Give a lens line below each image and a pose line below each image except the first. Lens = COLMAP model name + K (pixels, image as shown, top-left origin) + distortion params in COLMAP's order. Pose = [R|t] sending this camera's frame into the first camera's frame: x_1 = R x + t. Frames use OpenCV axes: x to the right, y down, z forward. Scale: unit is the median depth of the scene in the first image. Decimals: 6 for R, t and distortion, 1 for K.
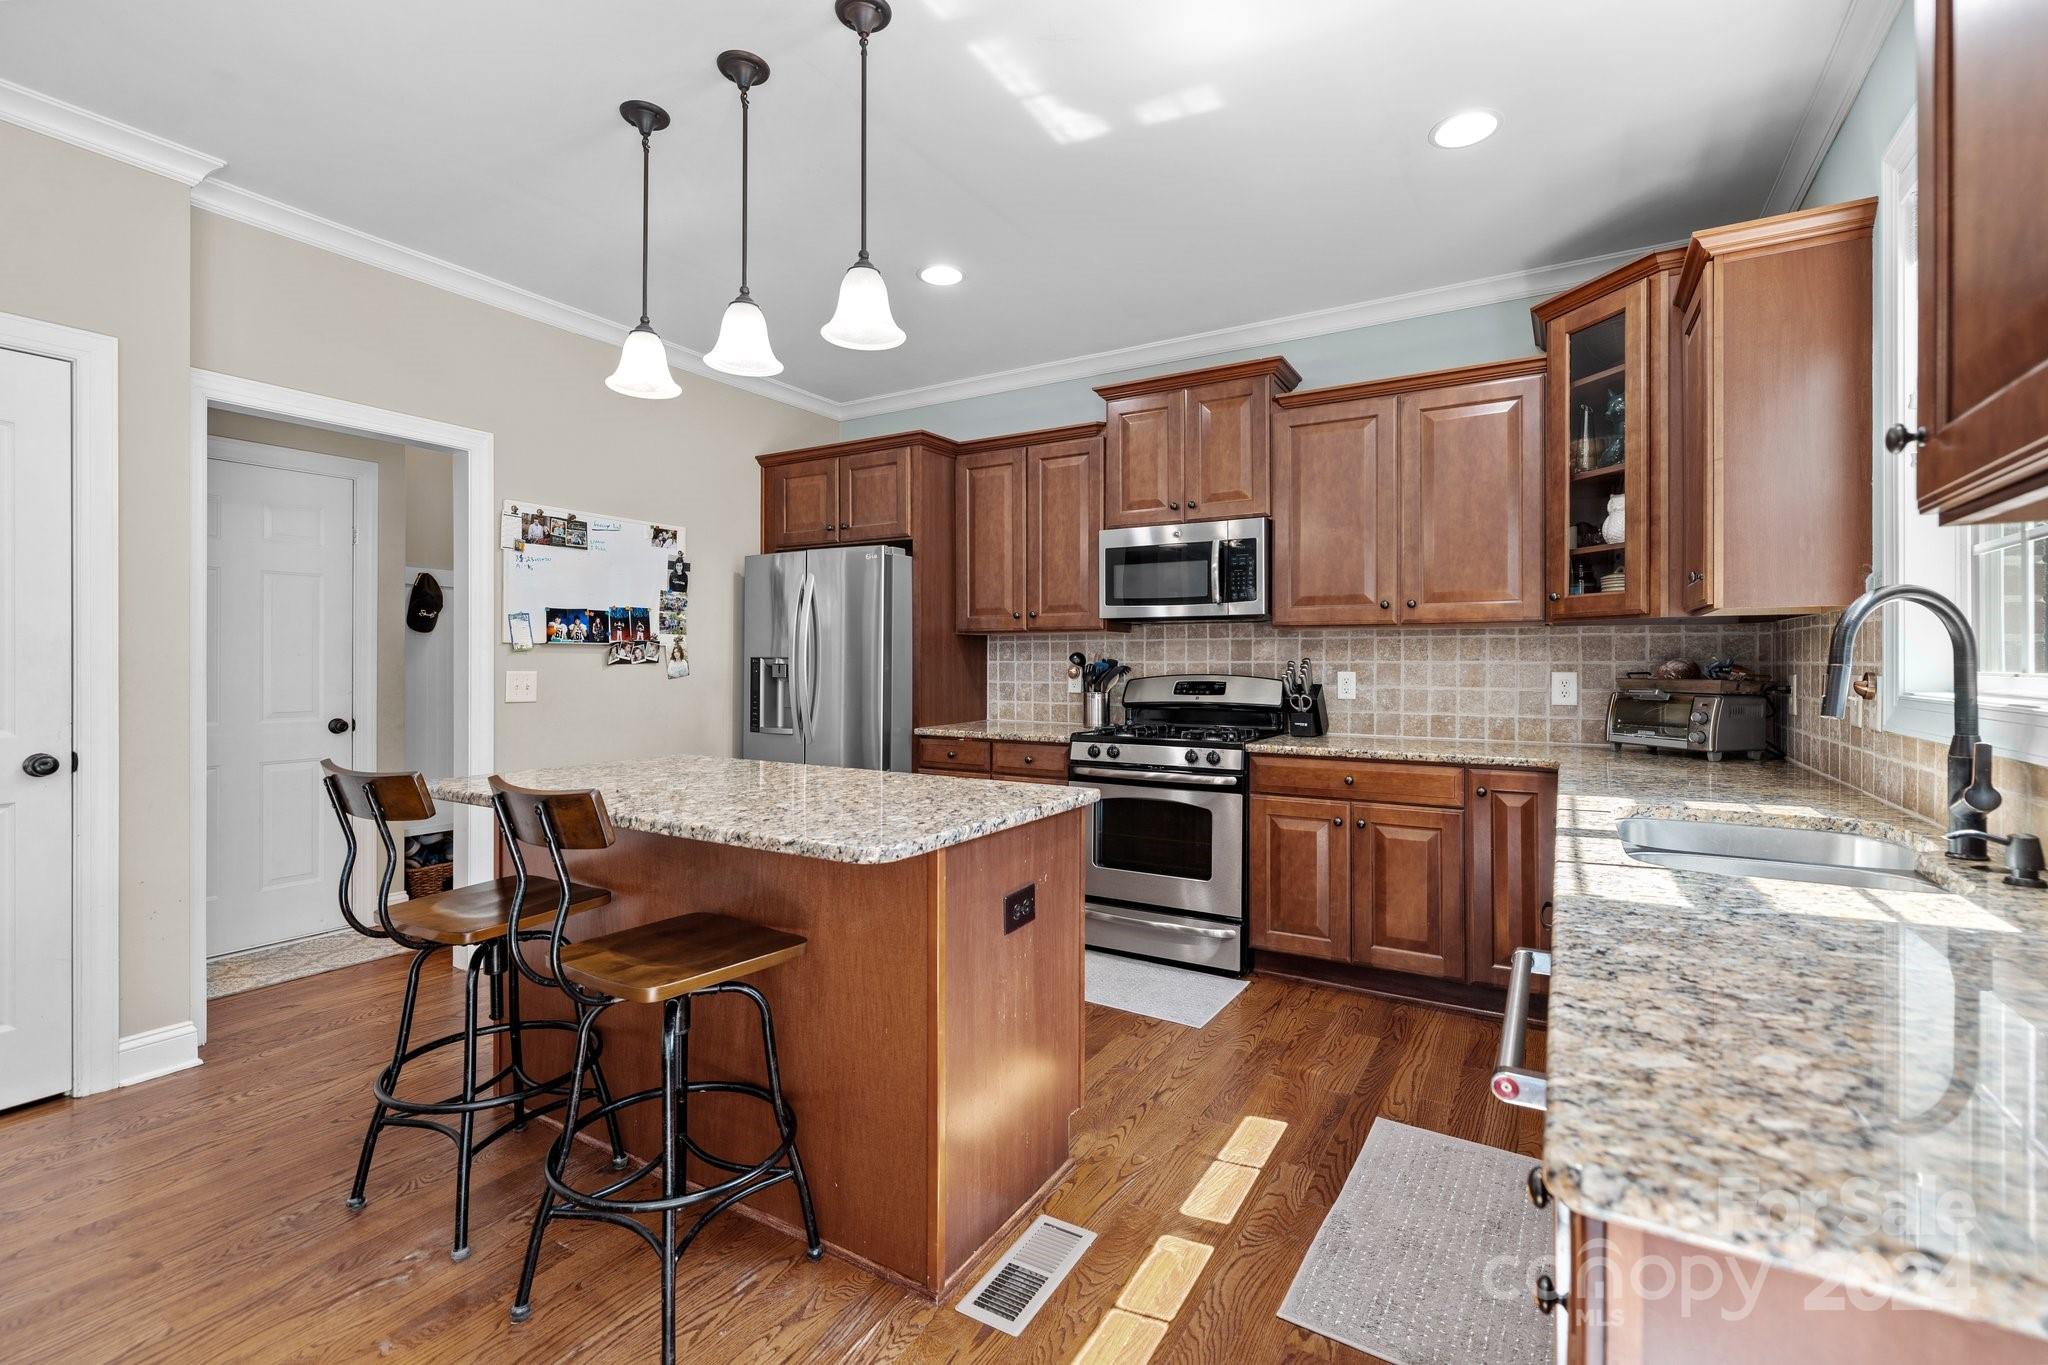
lens RADIAL K [[889.4, 0, 1005.5], [0, 889.4, 660.9], [0, 0, 1]] dist [0.000230, -0.000647]
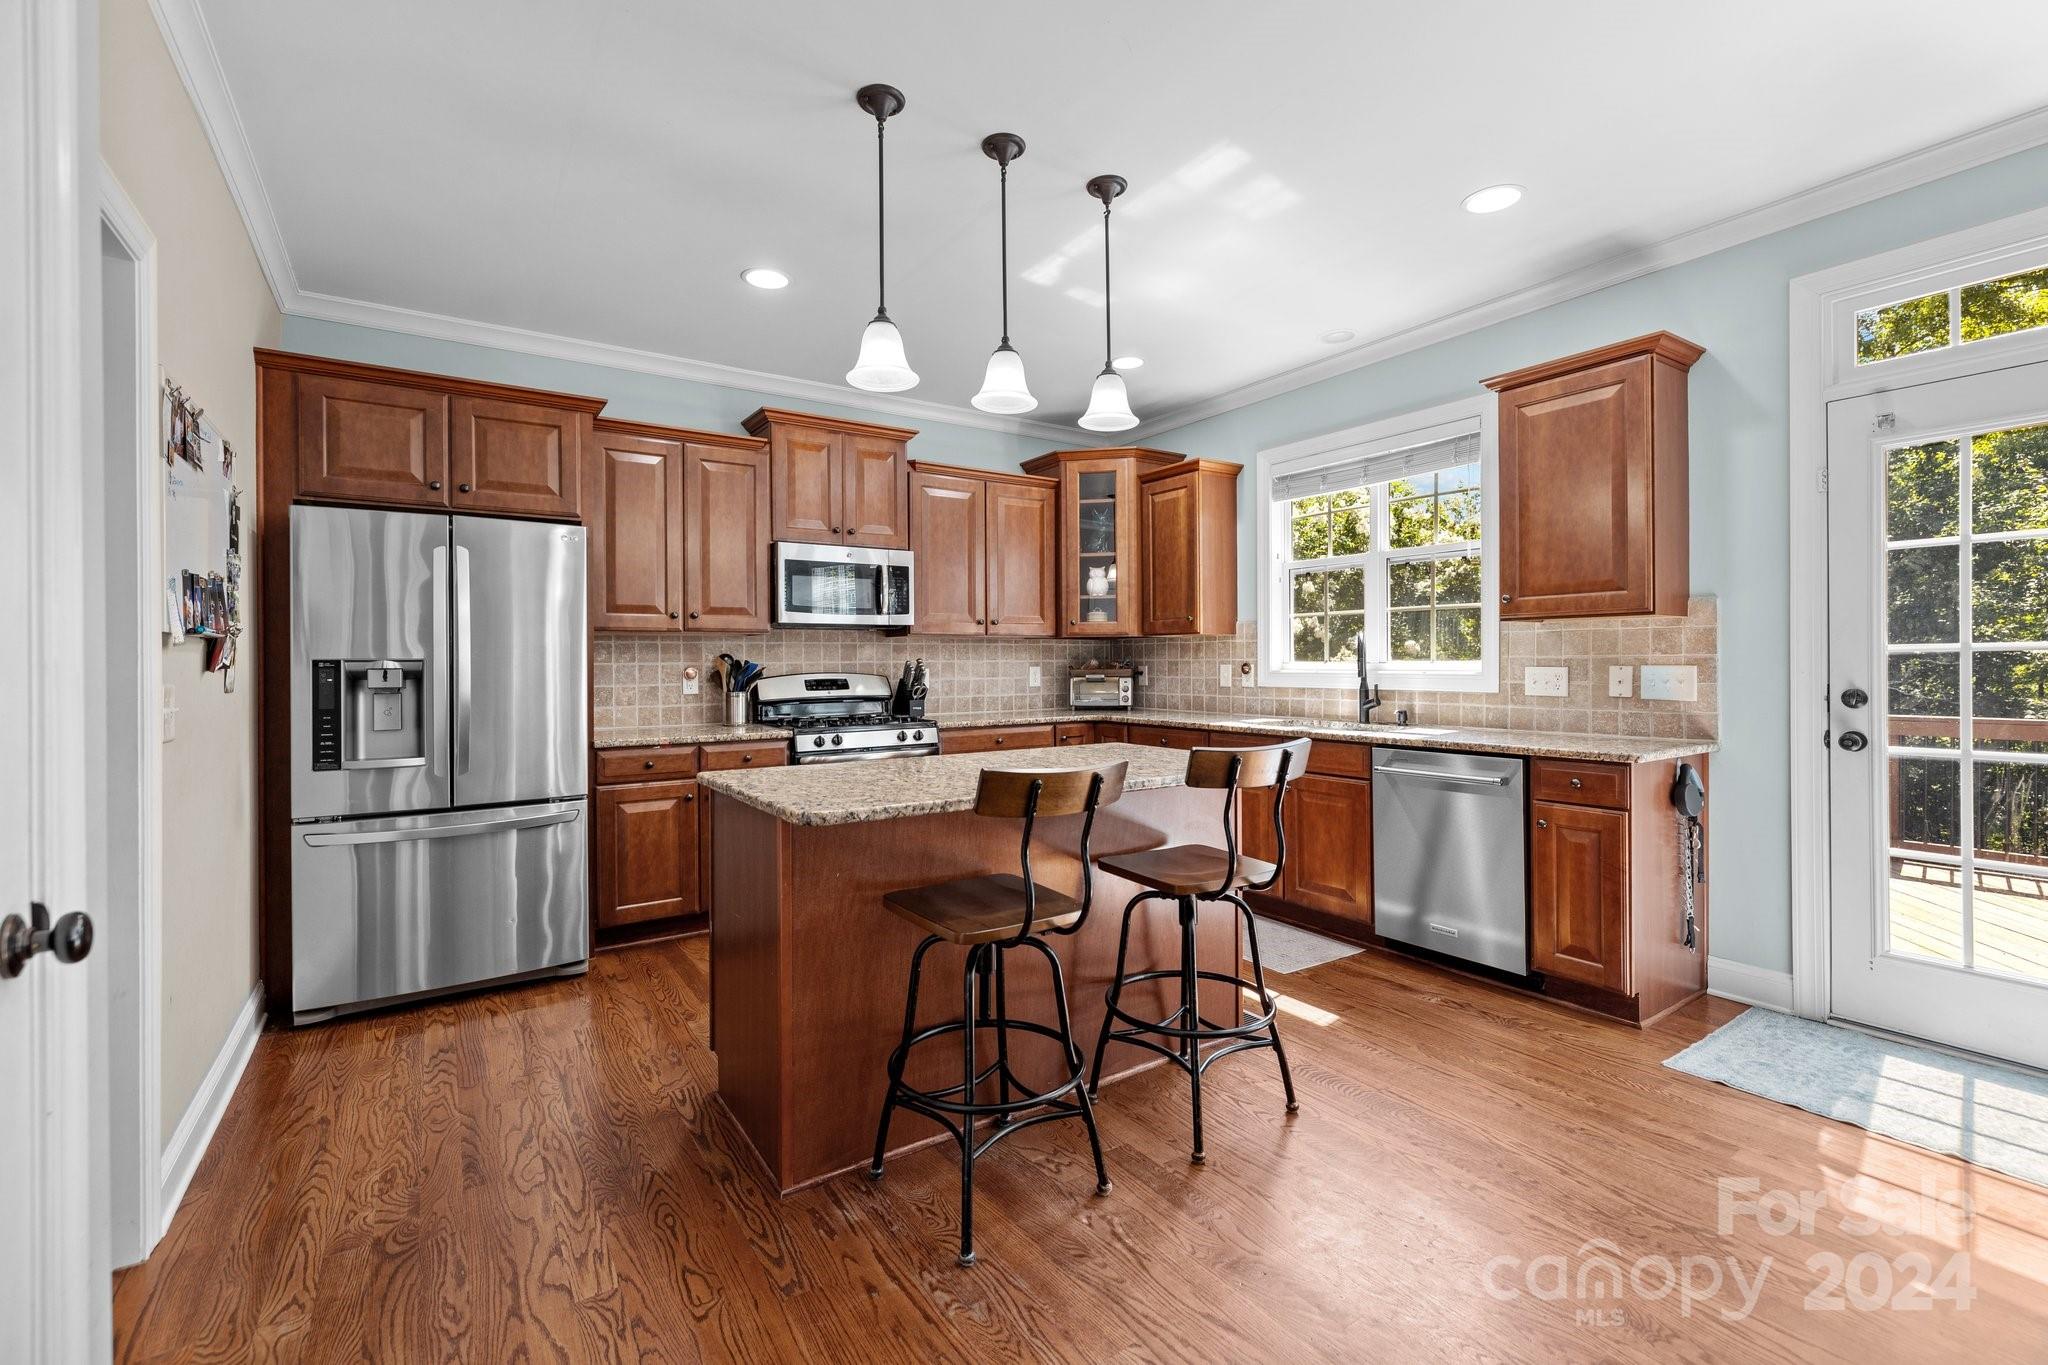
lens RADIAL K [[889.4, 0, 1013.4], [0, 889.4, 668.6], [0, 0, 1]] dist [0.000230, -0.000647]
pose [[0.421573, -0.012418, 0.906710, -0.834287], [0.006292, 0.999922, 0.010769, -0.001631], [-0.906773, 0.001165, 0.421618, 0.314831]]
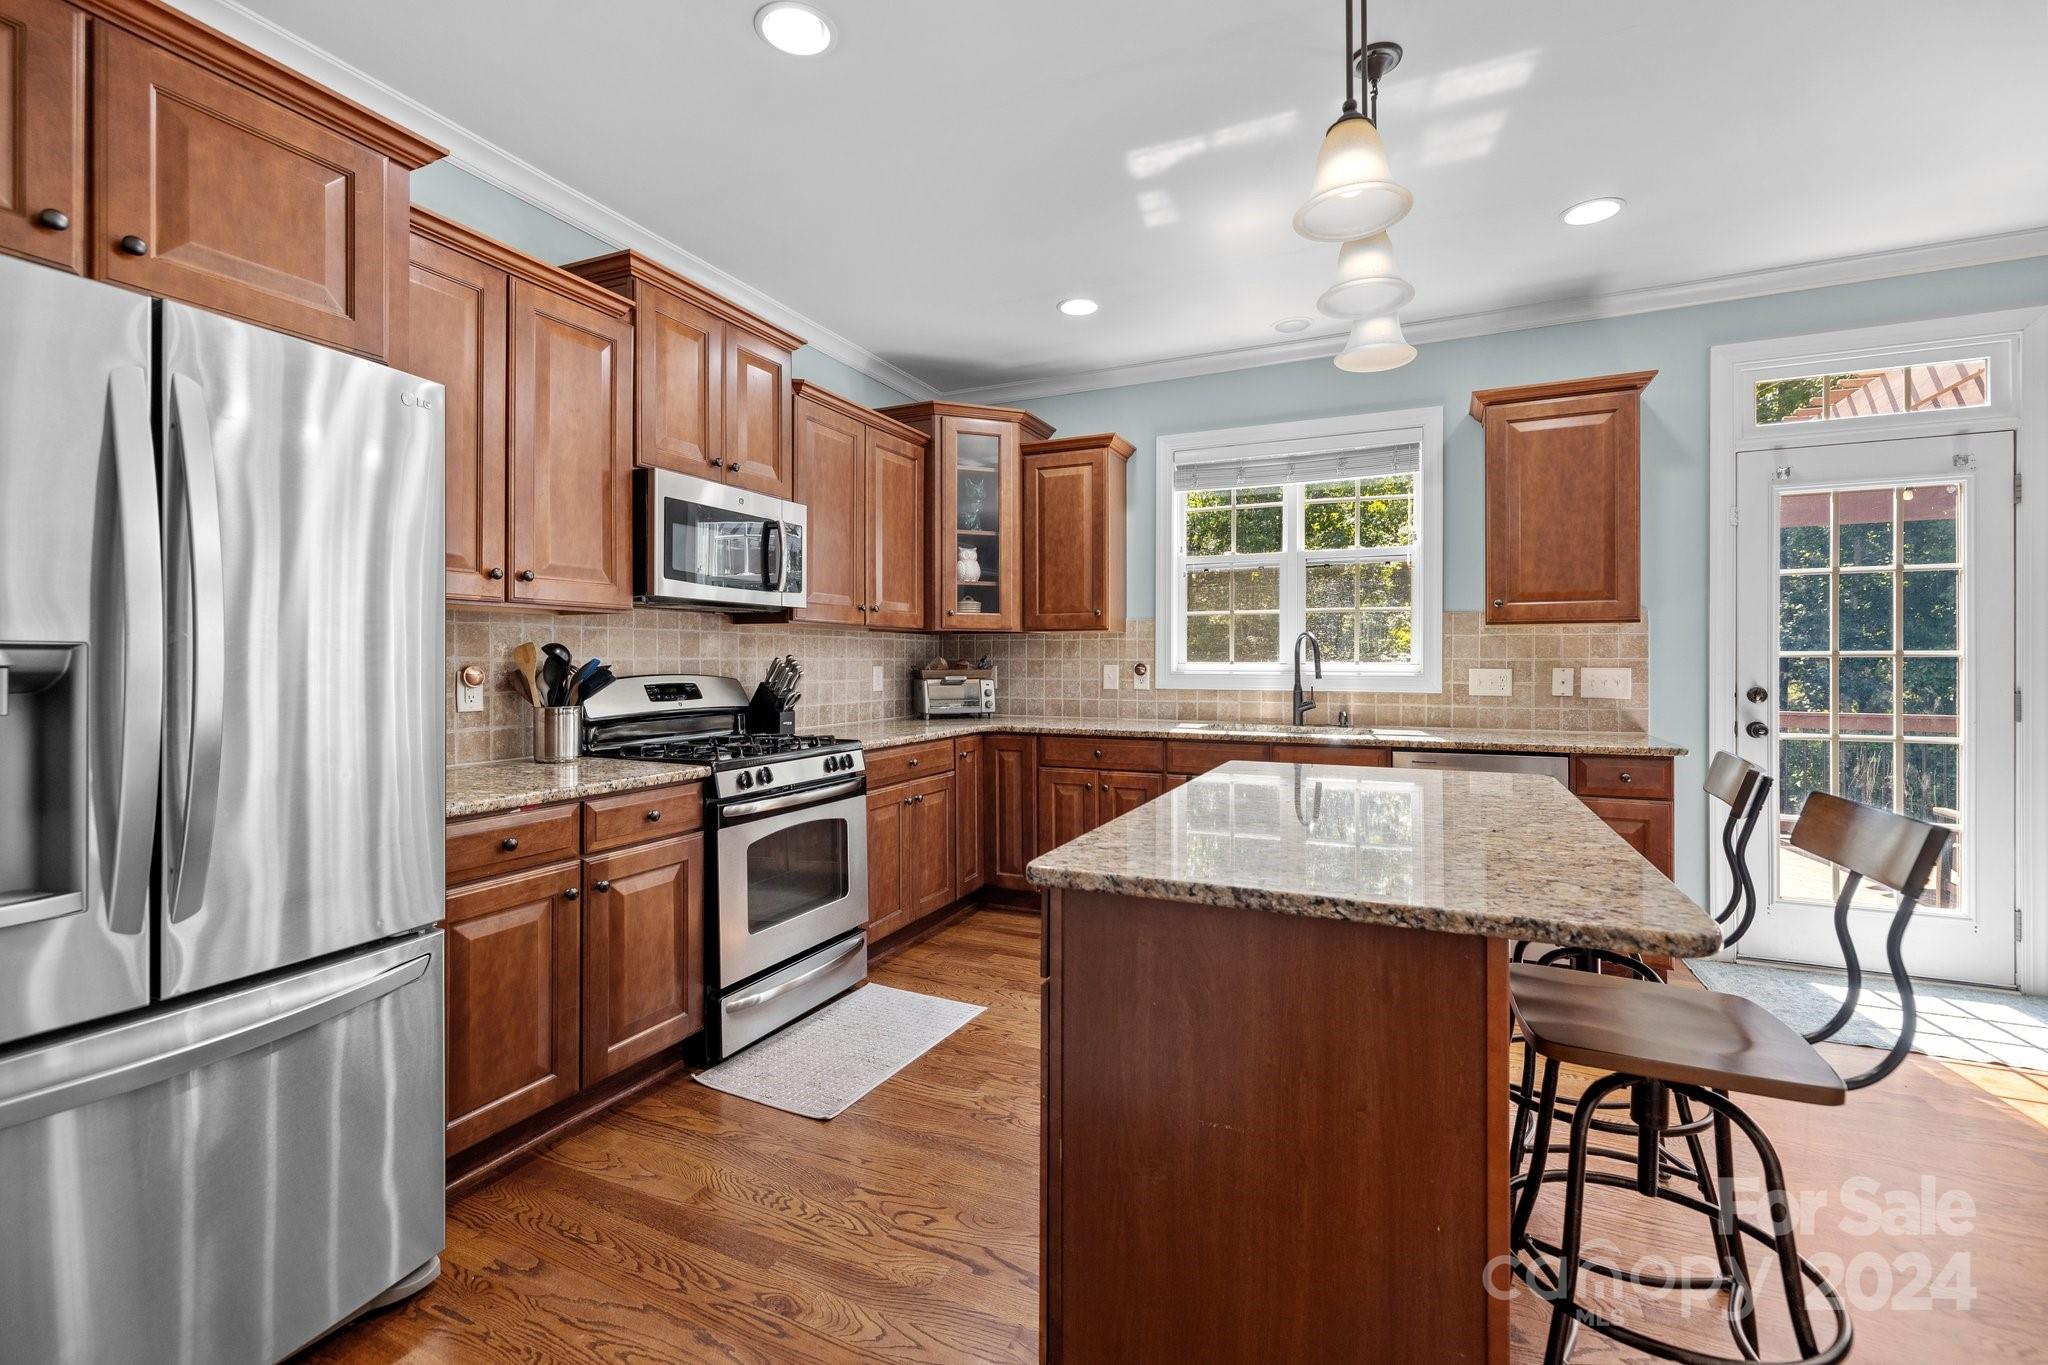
lens RADIAL K [[889.4, 0, 1020.1], [0, 889.4, 661.6], [0, 0, 1]] dist [0.000230, -0.000647]
pose [[-0.119636, -0.004491, 0.992808, -0.672341], [-0.002850, 0.999987, 0.004180, -0.000340], [-0.992814, -0.002329, -0.119647, 0.885915]]
